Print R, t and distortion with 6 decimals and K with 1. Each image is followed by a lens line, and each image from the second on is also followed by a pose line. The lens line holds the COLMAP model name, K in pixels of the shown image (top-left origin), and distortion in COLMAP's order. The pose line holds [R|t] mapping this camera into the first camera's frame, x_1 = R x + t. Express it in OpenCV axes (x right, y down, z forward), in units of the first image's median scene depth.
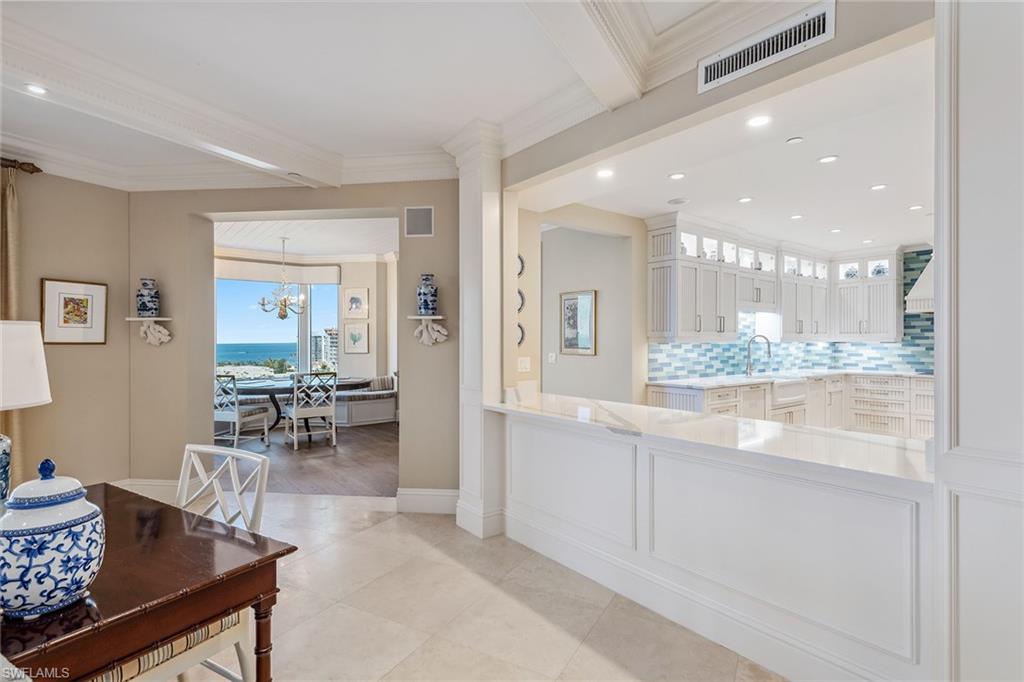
lens RADIAL K [[515.5, 0, 503.8], [0, 515.5, 343.4], [0, 0, 1]] dist [0.004965, -0.001542]
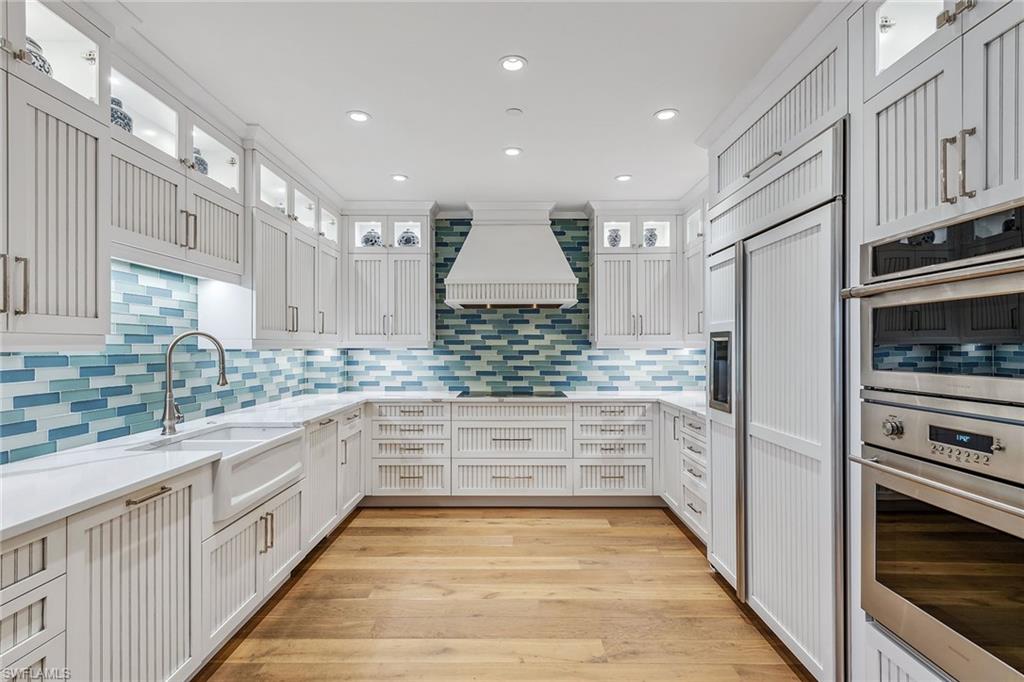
lens RADIAL K [[515.5, 0, 505.0], [0, 515.5, 346.5], [0, 0, 1]] dist [0.004965, -0.001542]
pose [[0.627065, 0.001488, 0.778966, 0.298898], [0.002242, 0.999991, -0.003715, -0.002347], [-0.778964, 0.004076, 0.627055, 0.501654]]
